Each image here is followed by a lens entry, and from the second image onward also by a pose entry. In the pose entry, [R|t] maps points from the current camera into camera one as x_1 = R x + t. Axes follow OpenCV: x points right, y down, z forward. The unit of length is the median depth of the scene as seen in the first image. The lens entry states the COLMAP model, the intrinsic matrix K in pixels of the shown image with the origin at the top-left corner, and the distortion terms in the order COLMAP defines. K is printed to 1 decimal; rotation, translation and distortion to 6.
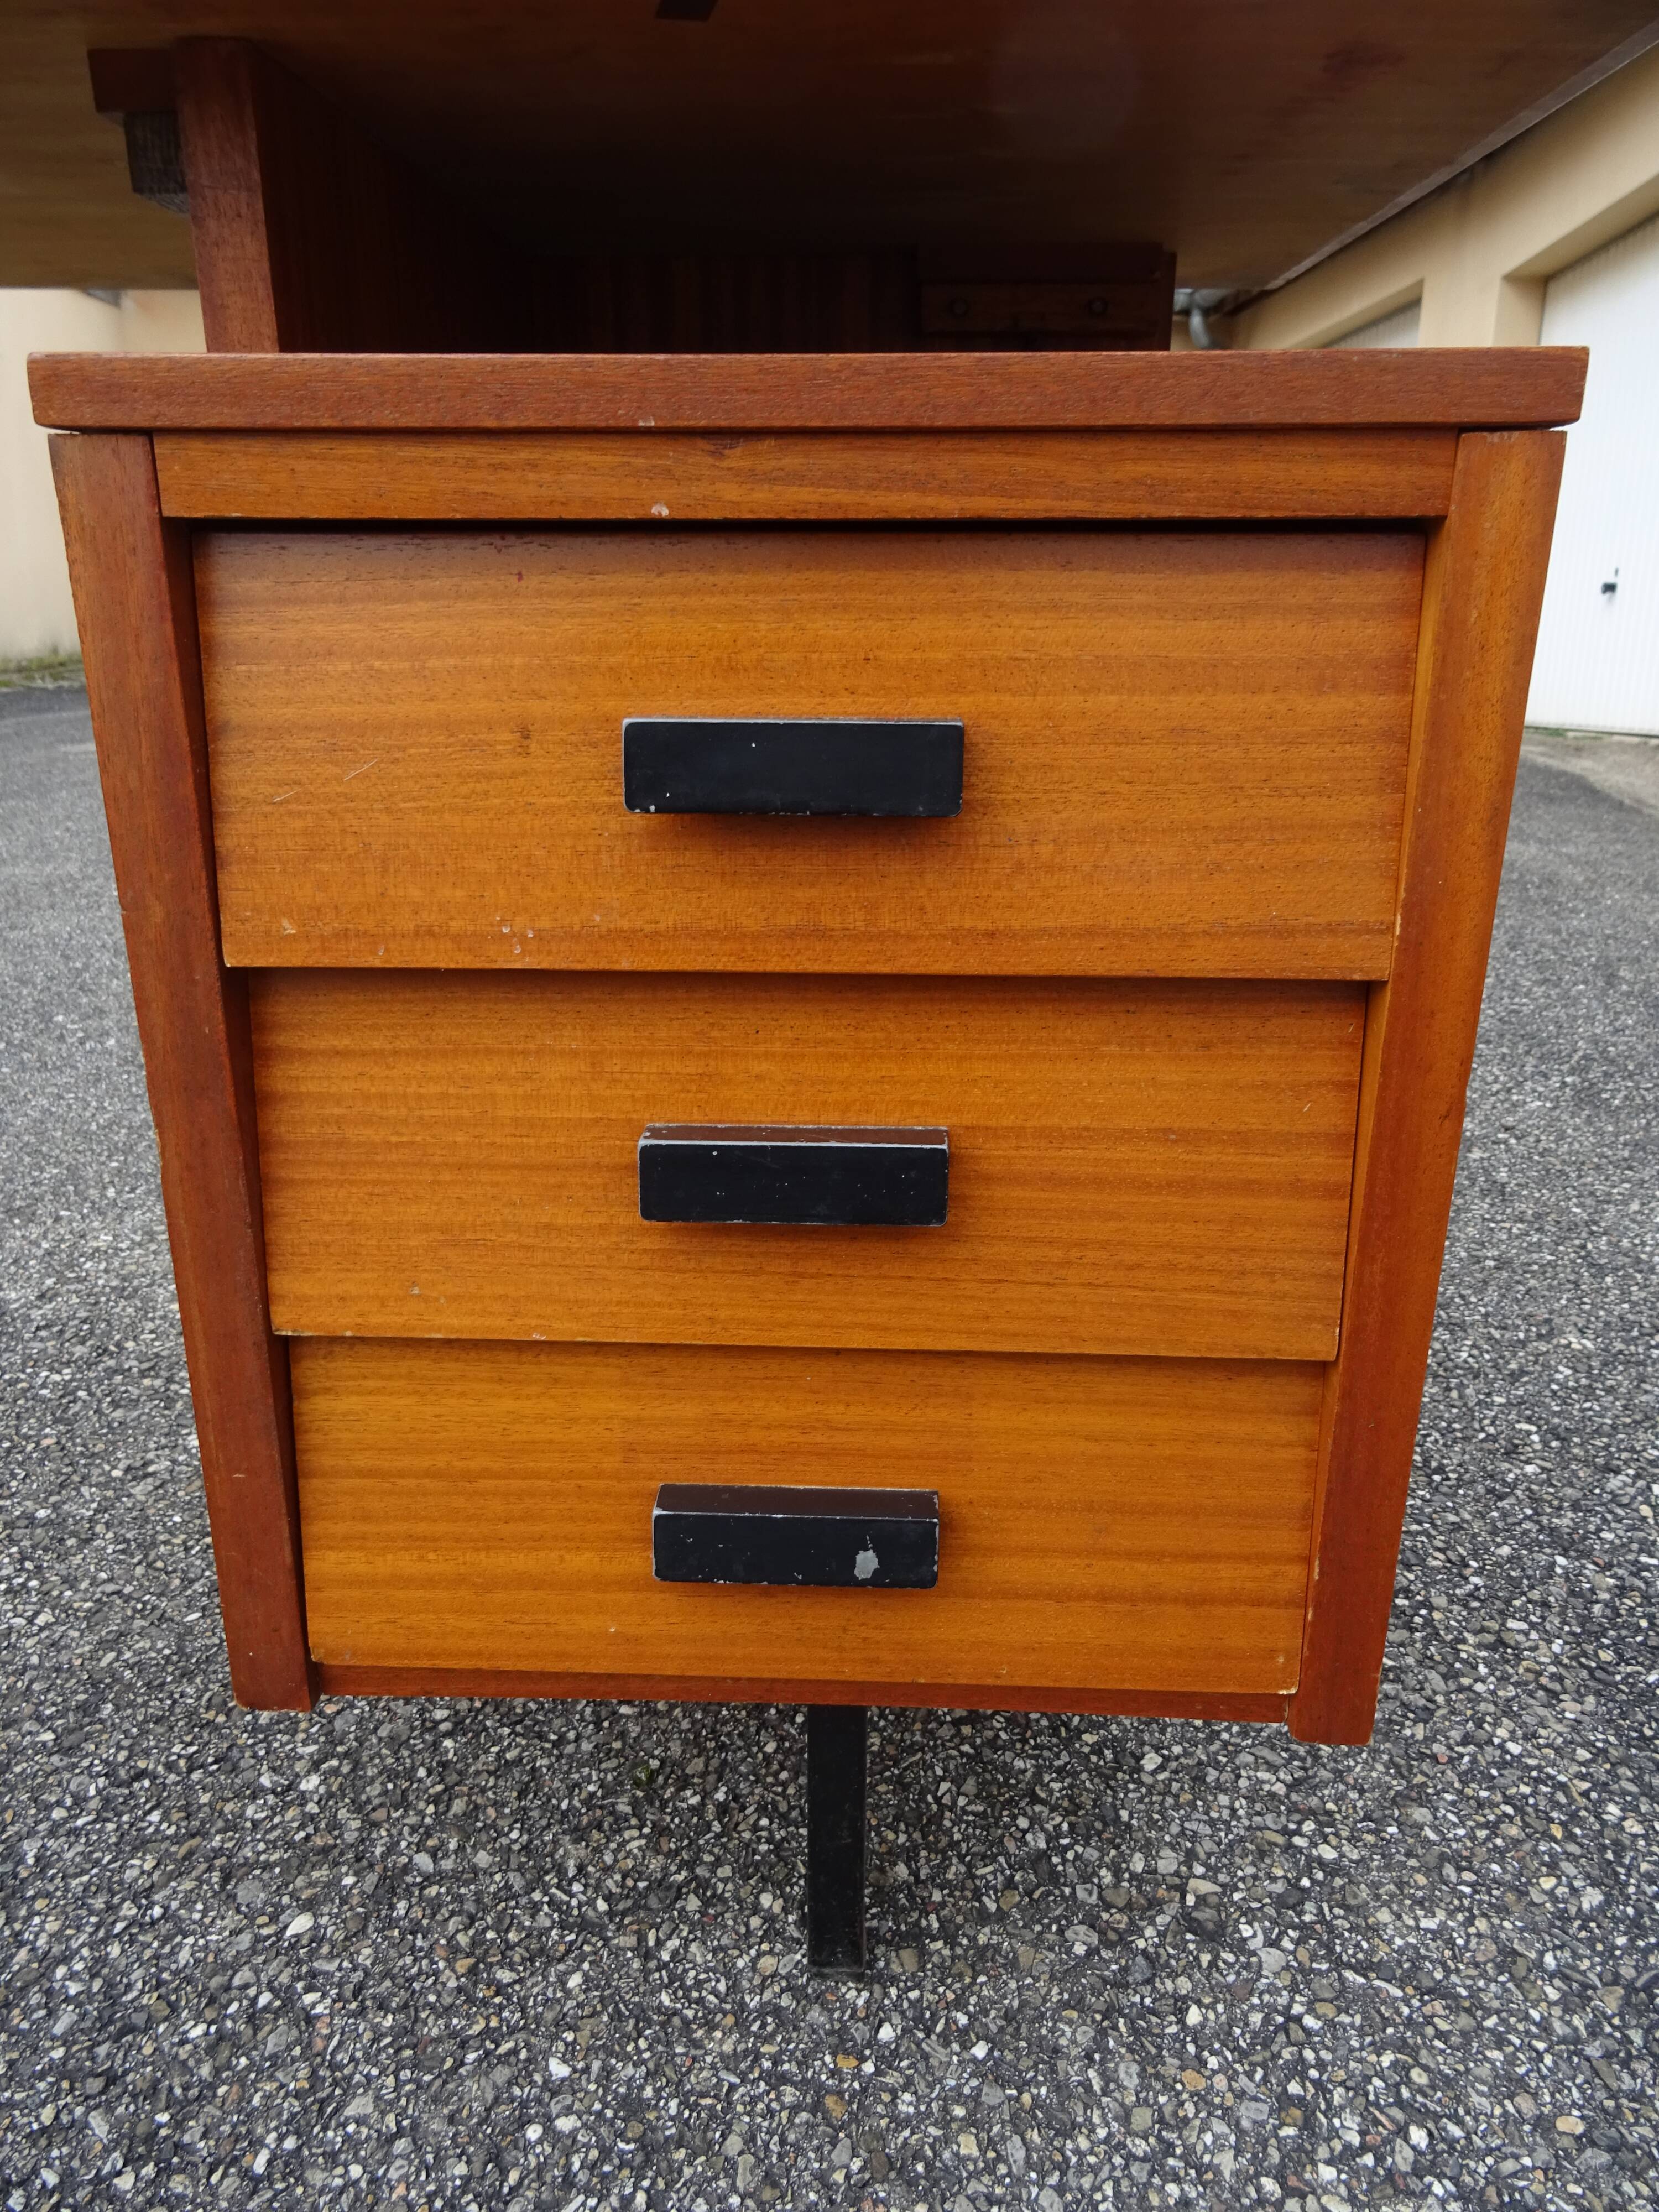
lens RADIAL K [[1579.3, 0, 833.1], [0, 1579.3, 1116.3], [0, 0, 1]] dist [0.003180, -0.009778]
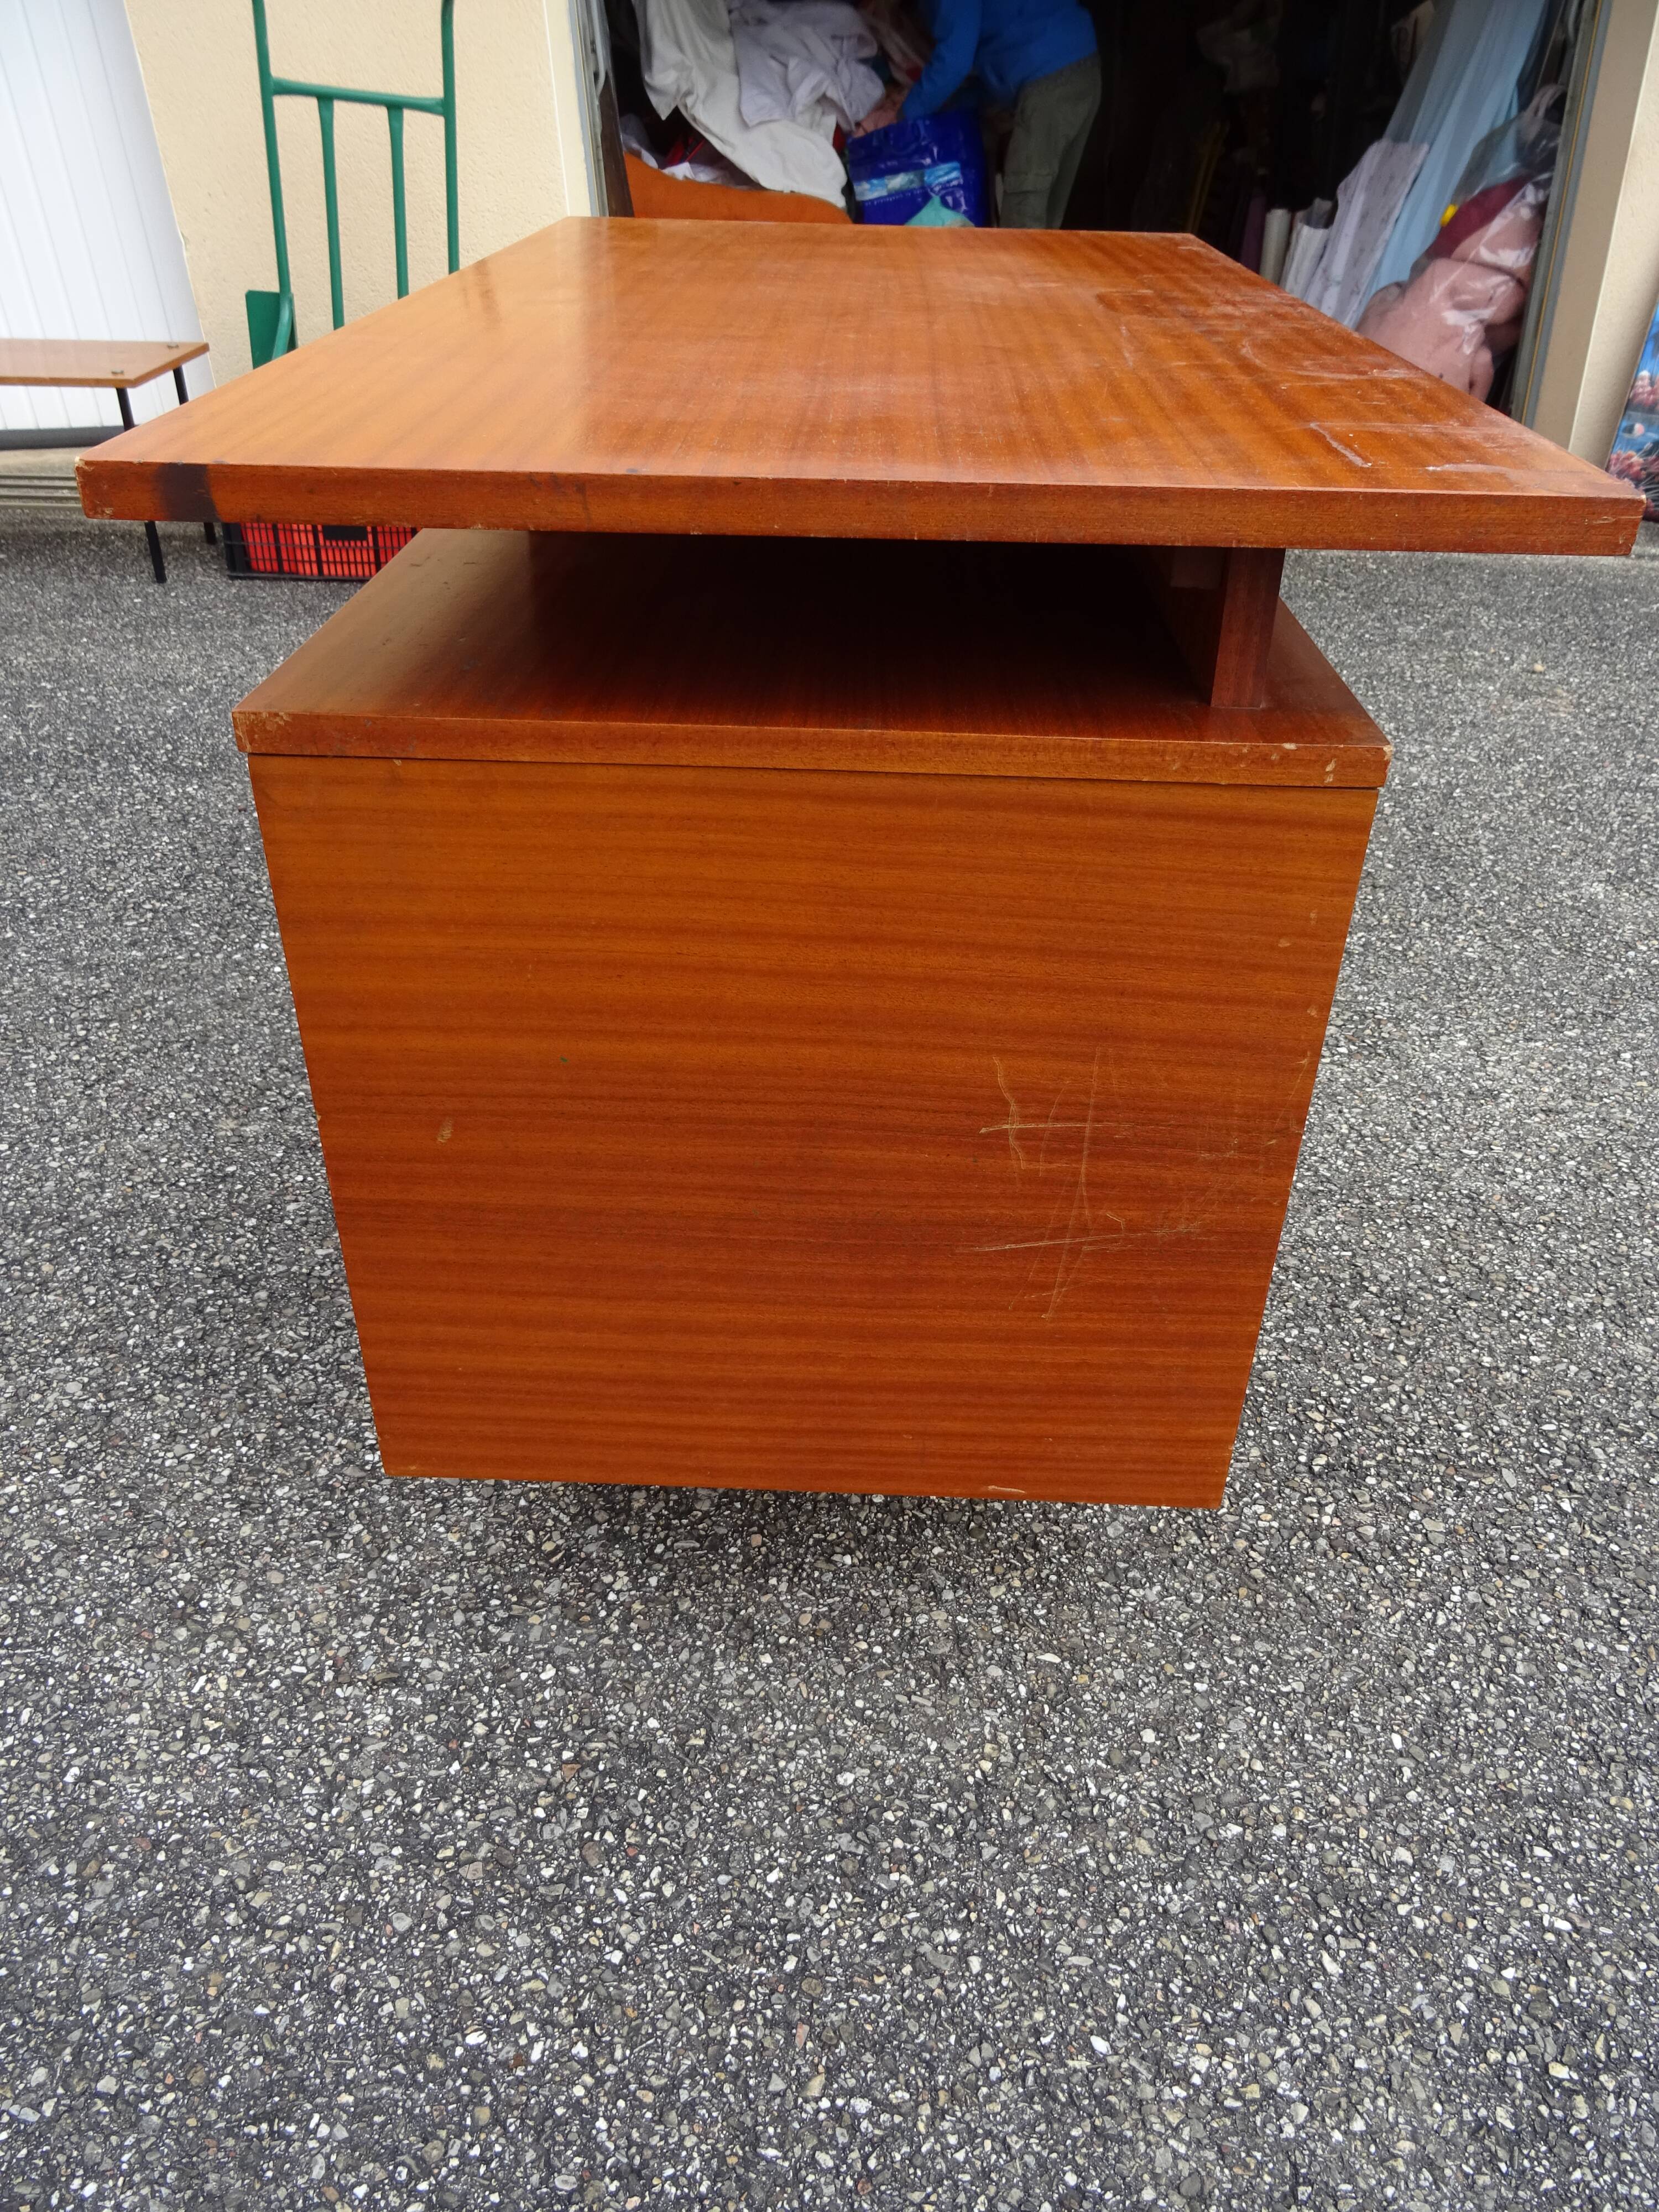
lens RADIAL K [[1579.3, 0, 832.1], [0, 1579.3, 1104.5], [0, 0, 1]] dist [0.003180, -0.009778]
pose [[-0.024703, -0.562760, 0.826251, -1.797256], [0.305116, 0.782823, 0.542303, -0.839175], [-0.951995, 0.265499, 0.152369, 1.099973]]
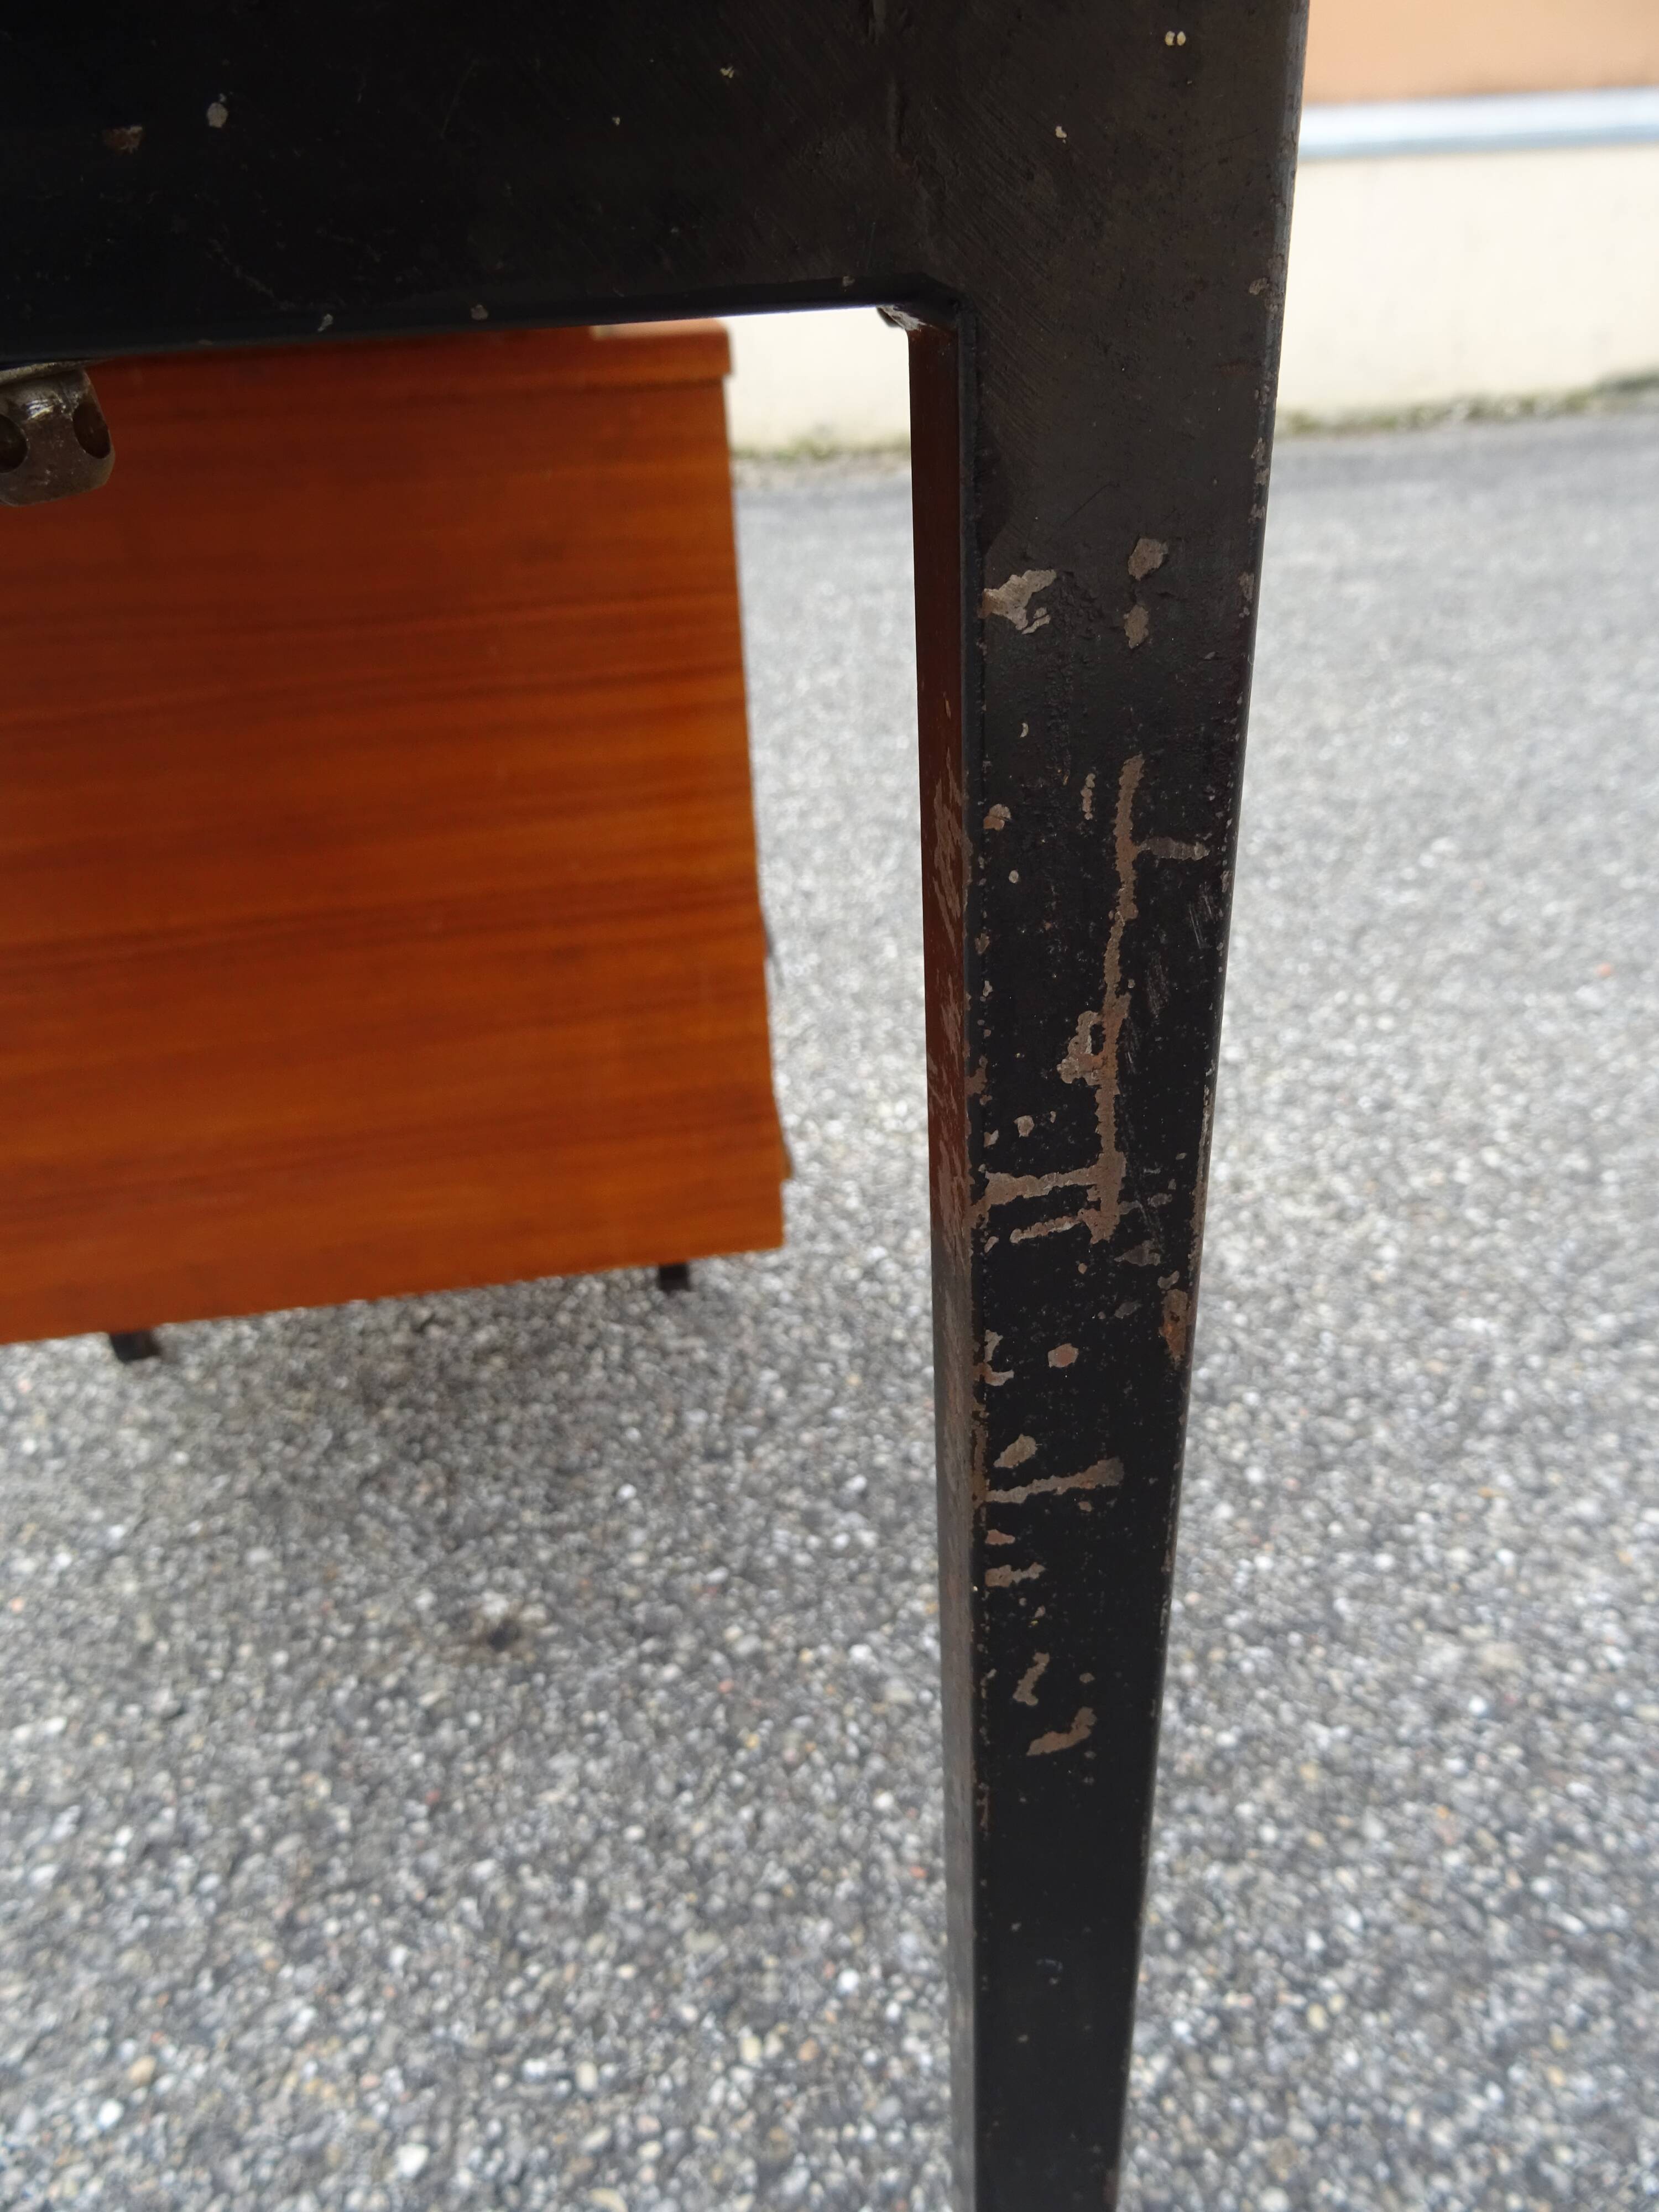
lens RADIAL K [[1579.3, 0, 833.3], [0, 1579.3, 1104.1], [0, 0, 1]] dist [0.003180, -0.009778]
pose [[0.209326, 0.488686, -0.846976, 0.638876], [-0.273311, 0.860883, 0.429163, -0.626265], [0.938874, 0.141653, 0.313769, 1.326998]]
